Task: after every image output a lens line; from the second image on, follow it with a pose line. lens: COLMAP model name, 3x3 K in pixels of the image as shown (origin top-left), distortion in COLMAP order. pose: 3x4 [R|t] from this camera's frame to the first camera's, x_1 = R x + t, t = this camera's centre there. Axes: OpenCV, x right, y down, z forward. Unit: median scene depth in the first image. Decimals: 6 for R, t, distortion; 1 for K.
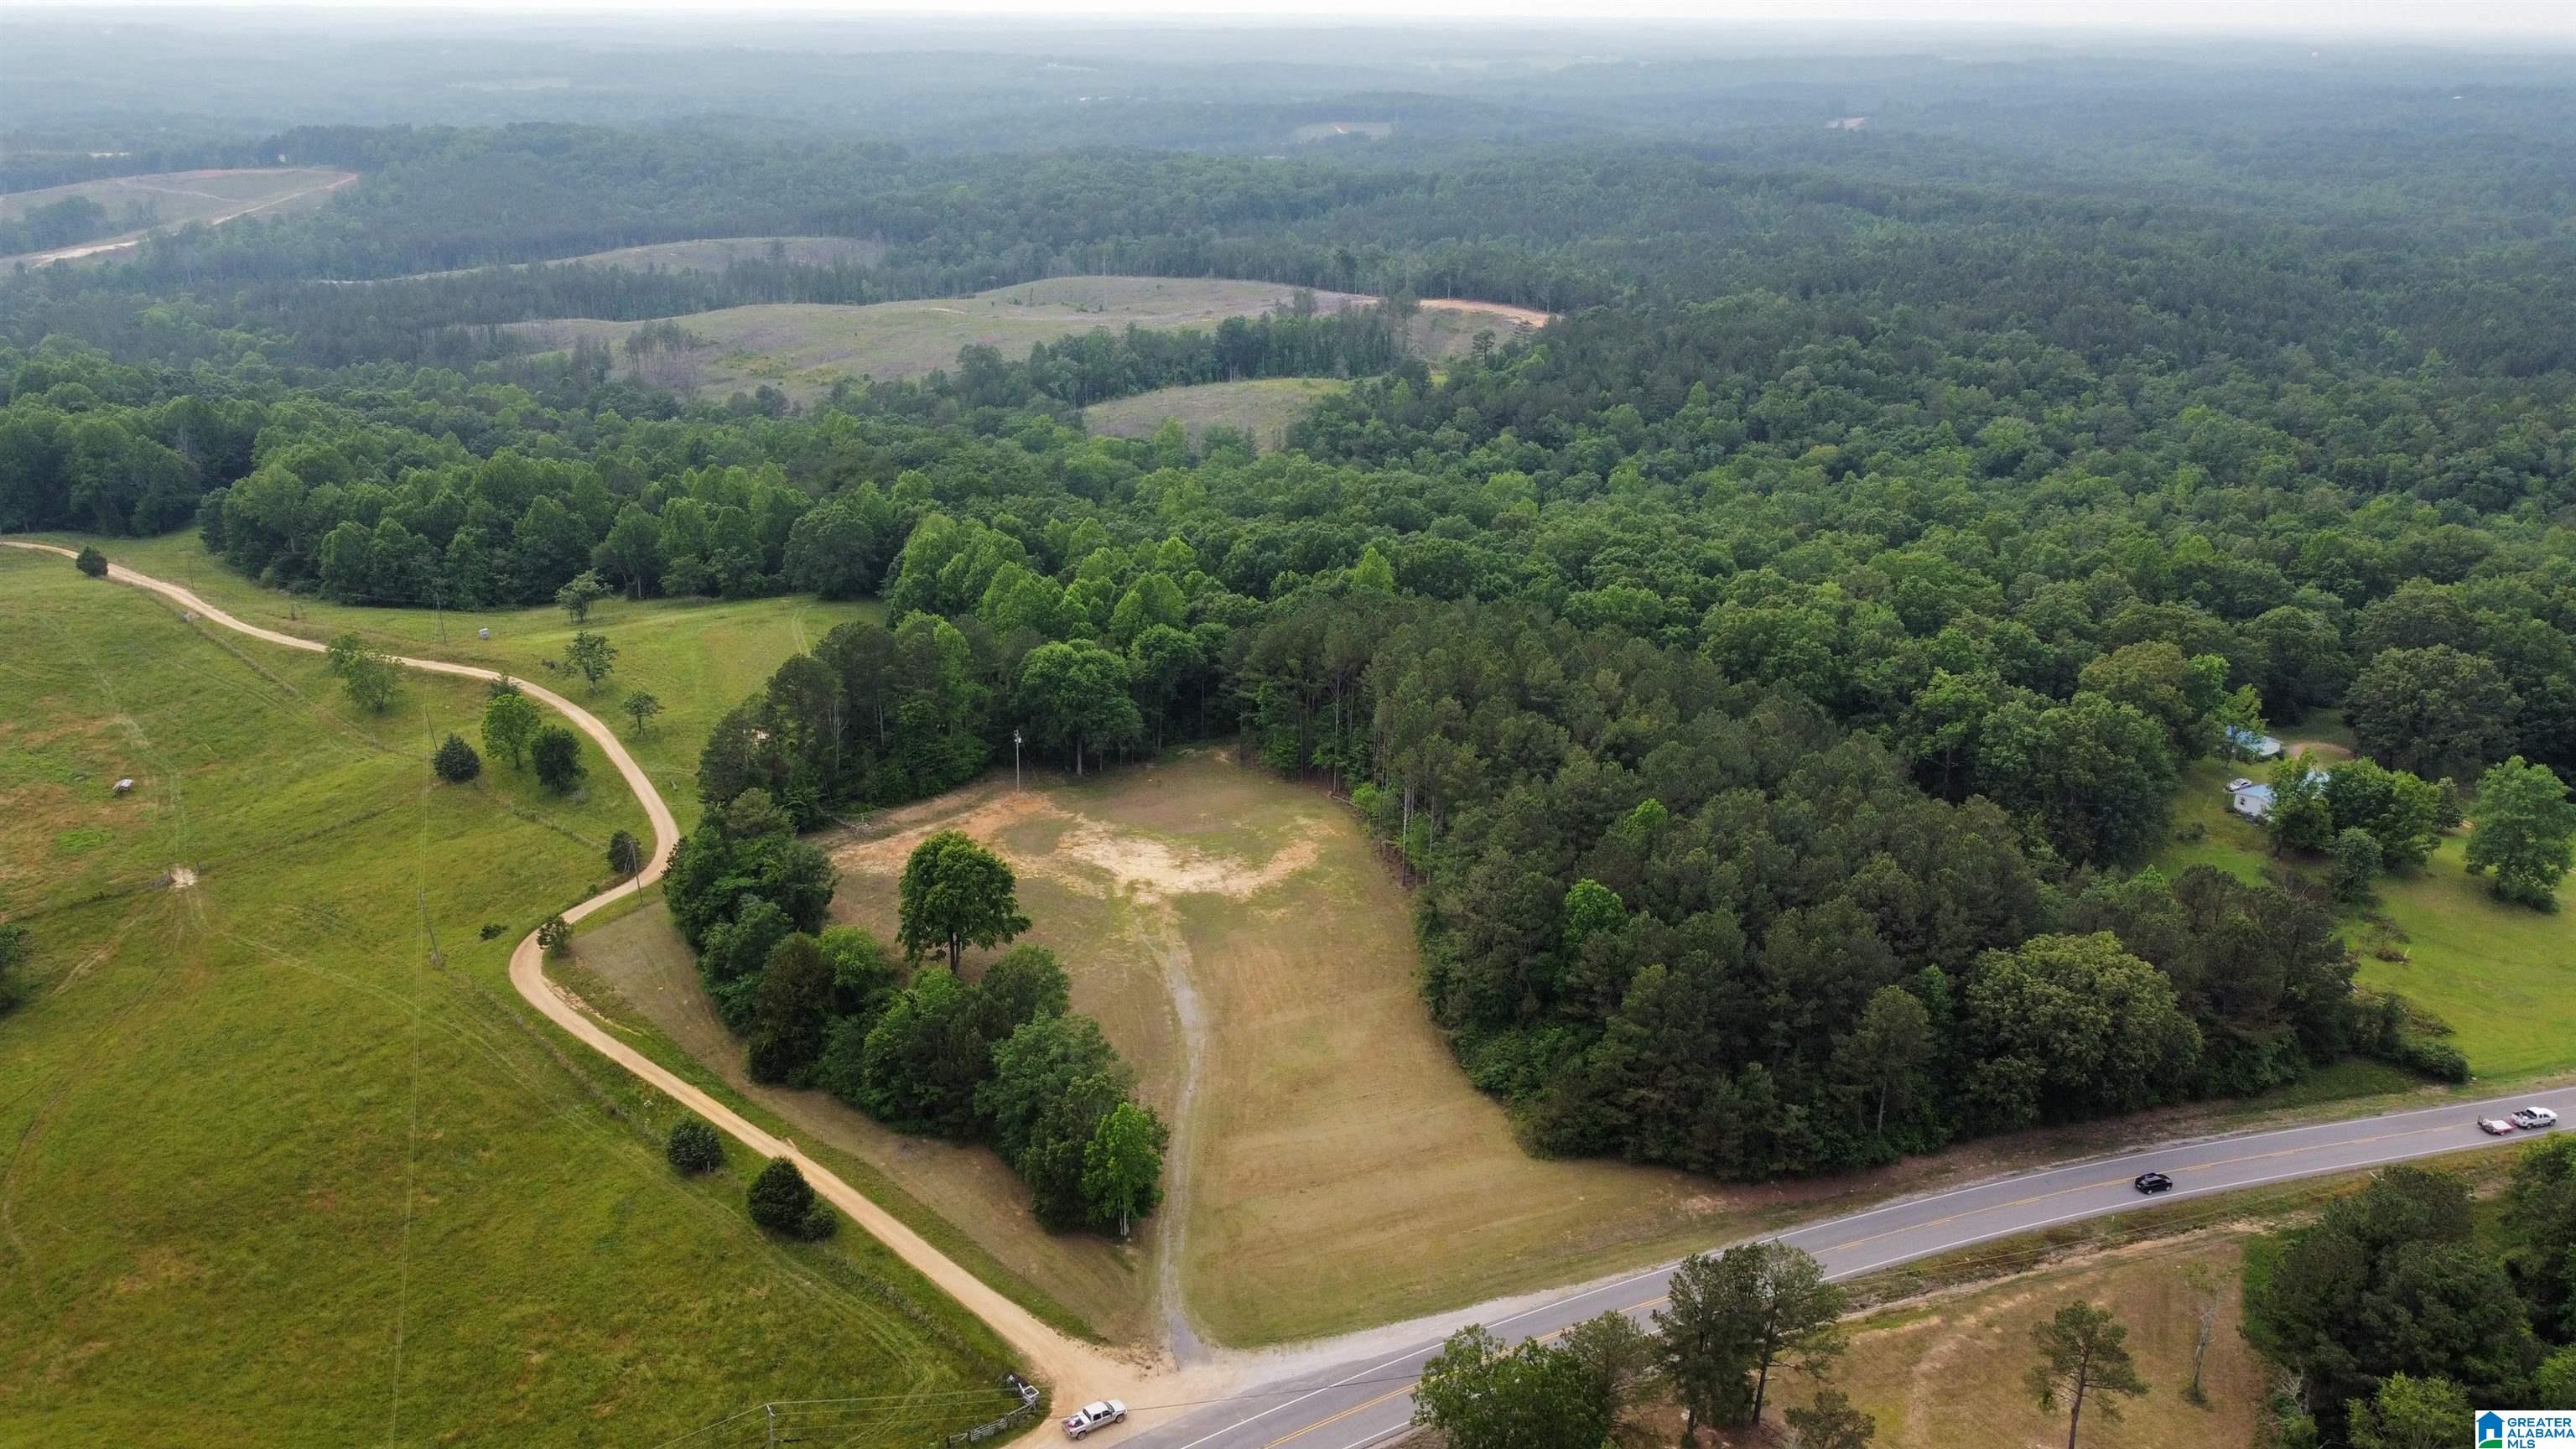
lens RADIAL K [[1957.7, 0, 1289.0], [0, 1957.7, 731.0], [0, 0, 1]] dist [0.004460, -0.011719]
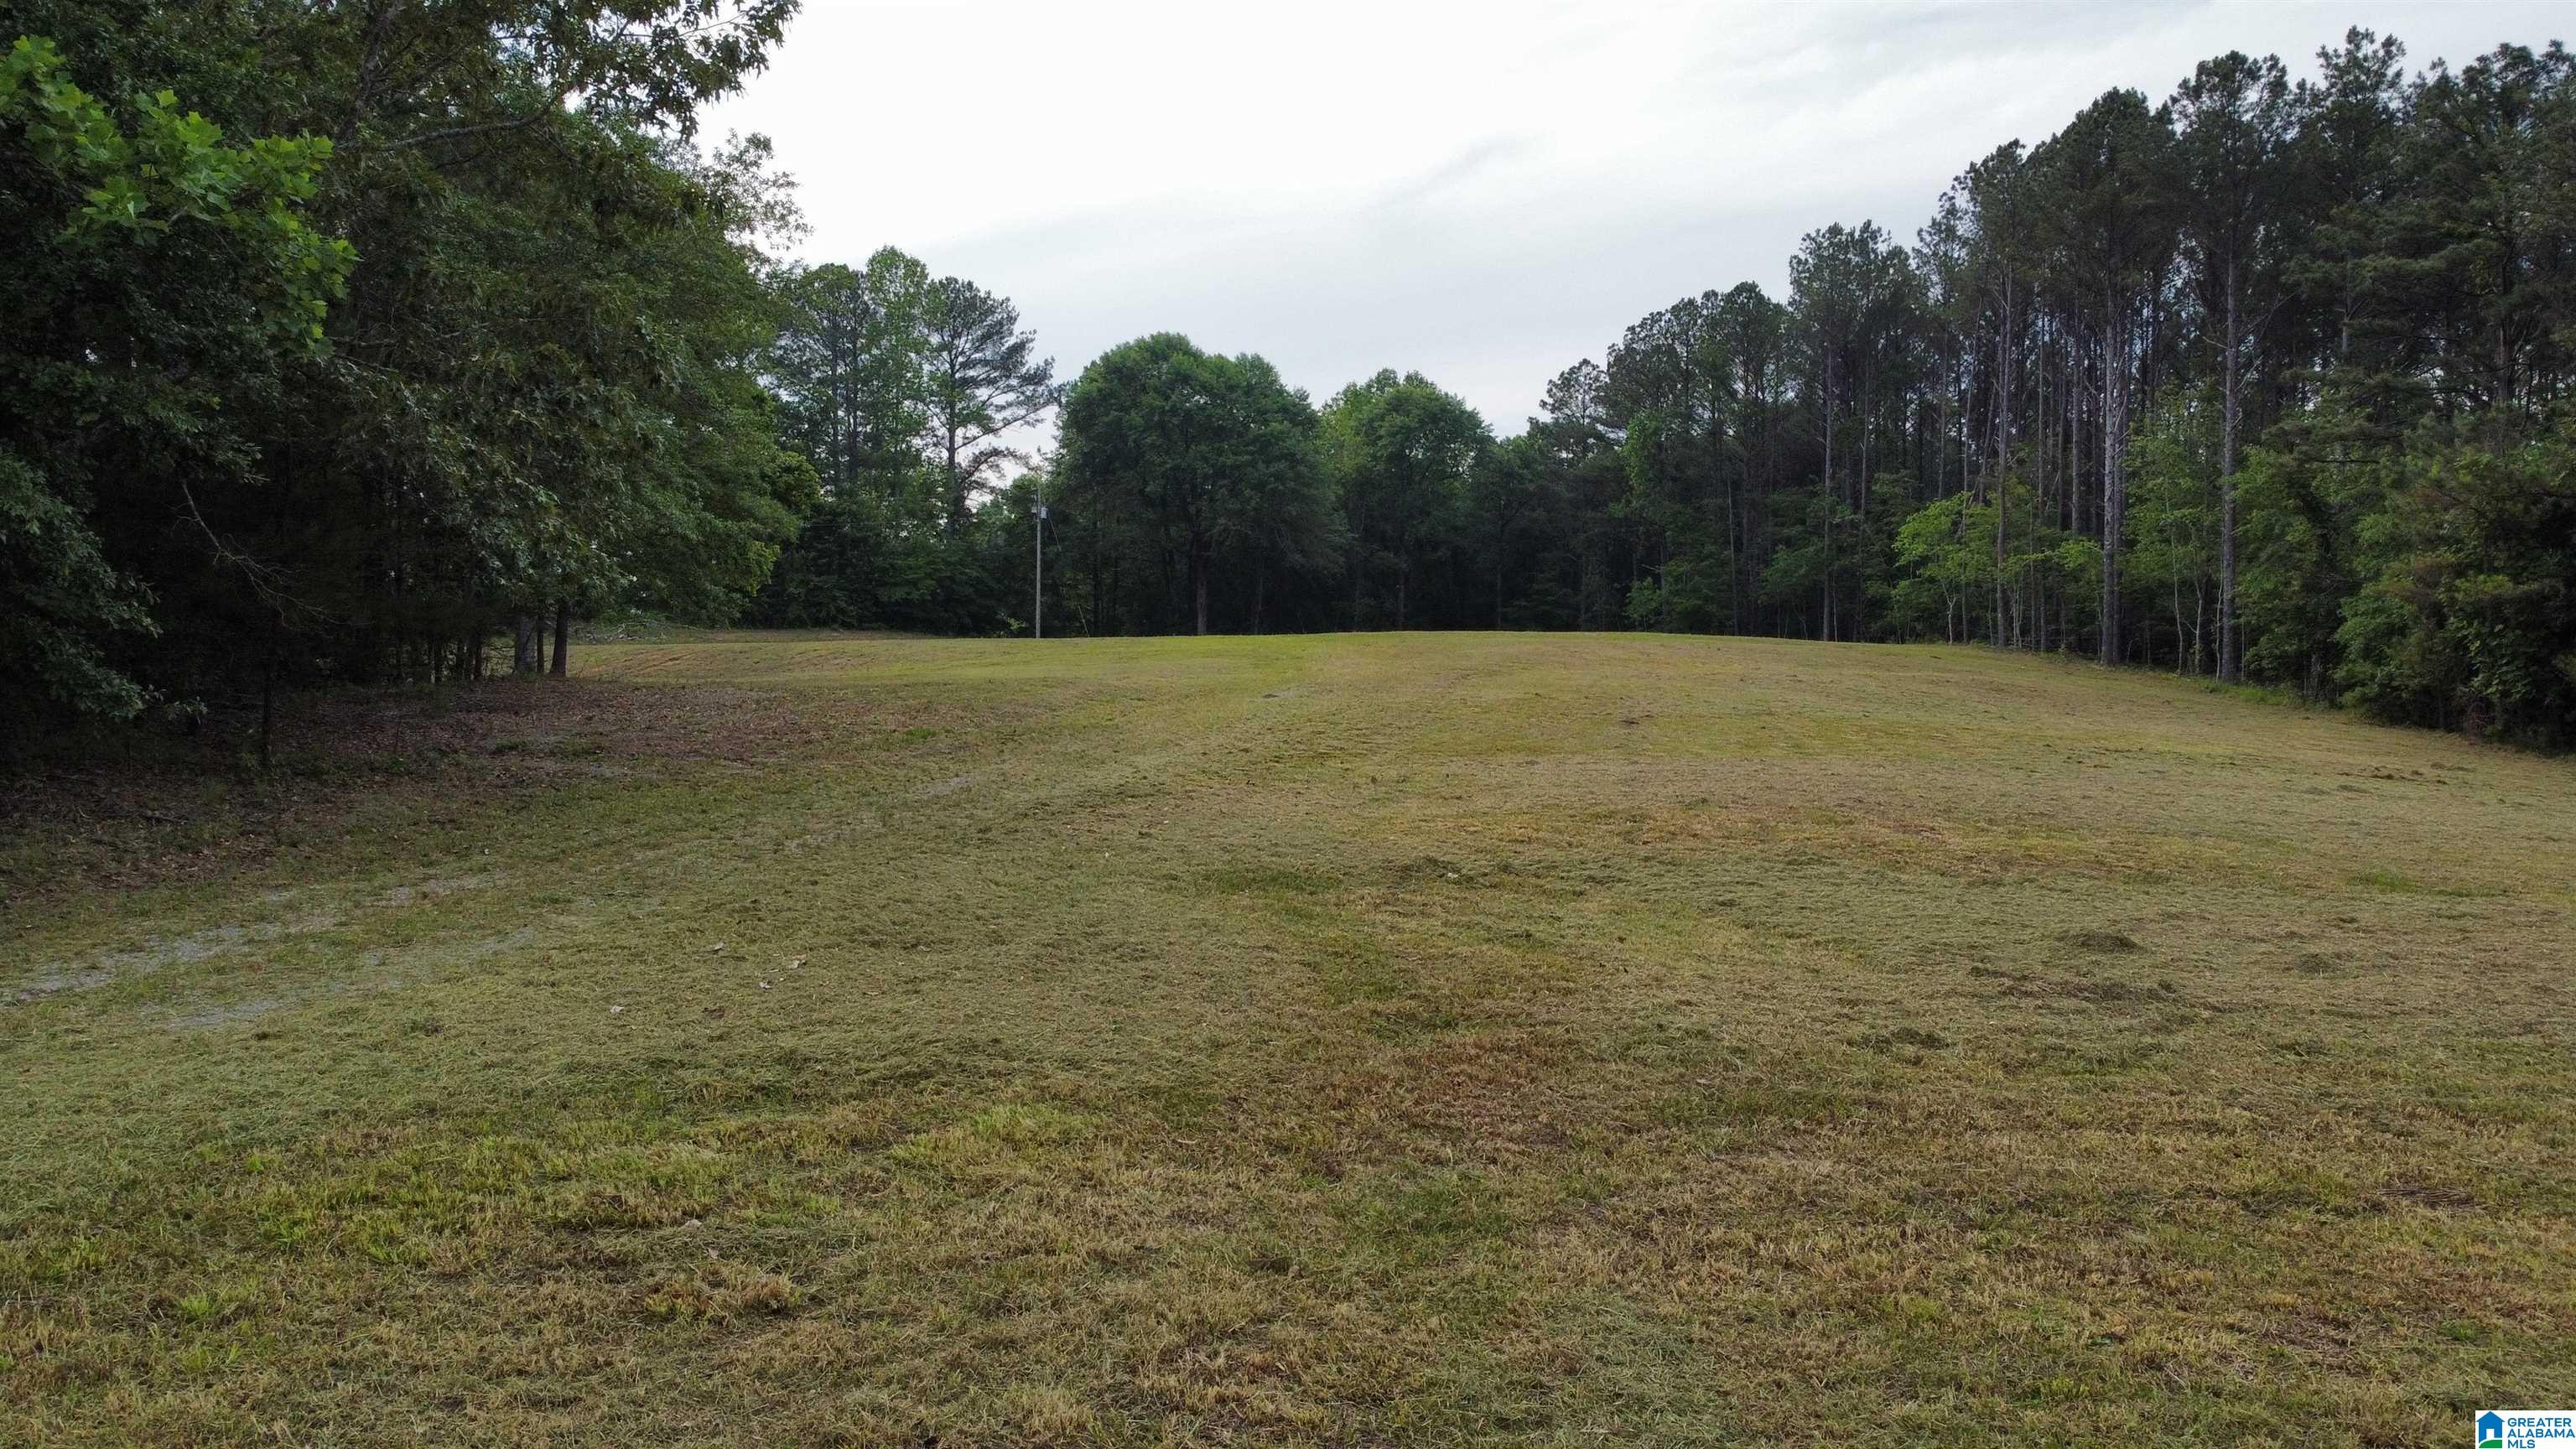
lens RADIAL K [[1957.7, 0, 1294.8], [0, 1957.7, 729.2], [0, 0, 1]] dist [0.004460, -0.011719]
pose [[0.985505, -0.012686, -0.169169, -0.016875], [-0.043788, 0.944386, -0.325910, 0.194855], [0.163896, 0.328594, 0.930142, 0.689048]]
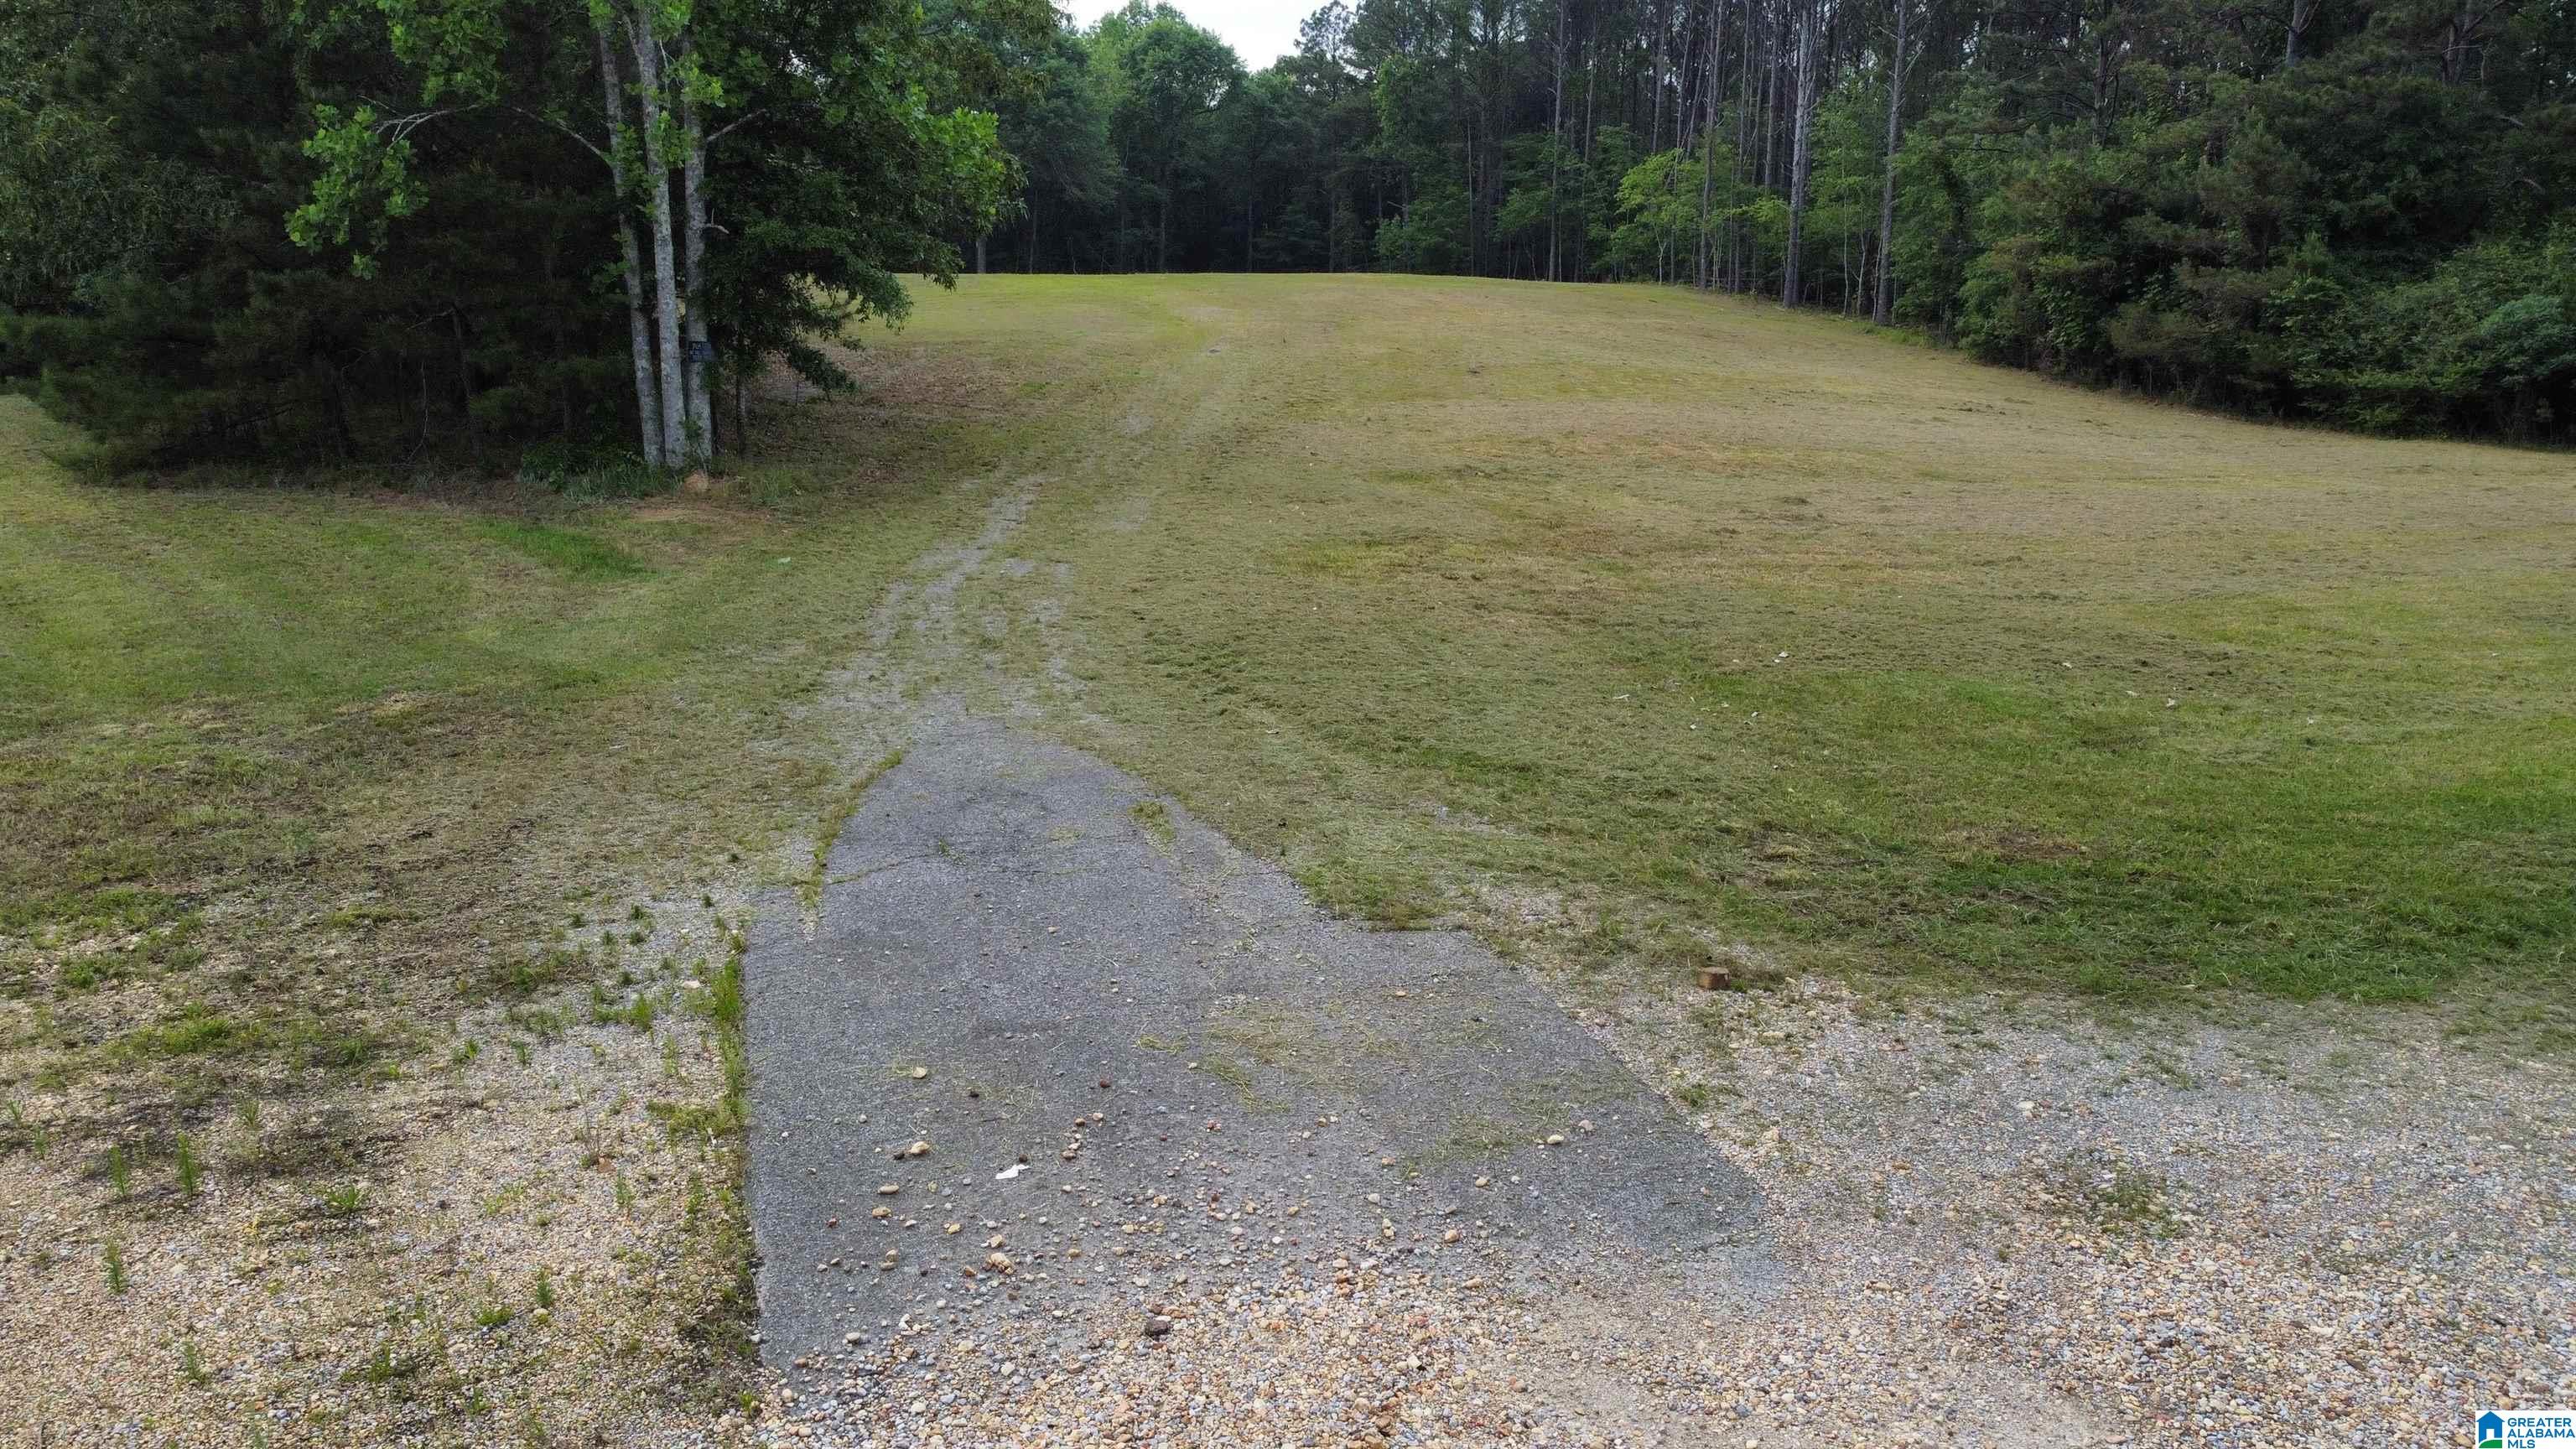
lens RADIAL K [[1957.7, 0, 1304.1], [0, 1957.7, 739.3], [0, 0, 1]] dist [0.004460, -0.011719]
pose [[0.999910, -0.006571, -0.011680, -0.030876], [0.004933, 0.990824, -0.135068, 0.210232], [0.012461, 0.134998, 0.990767, 0.635274]]
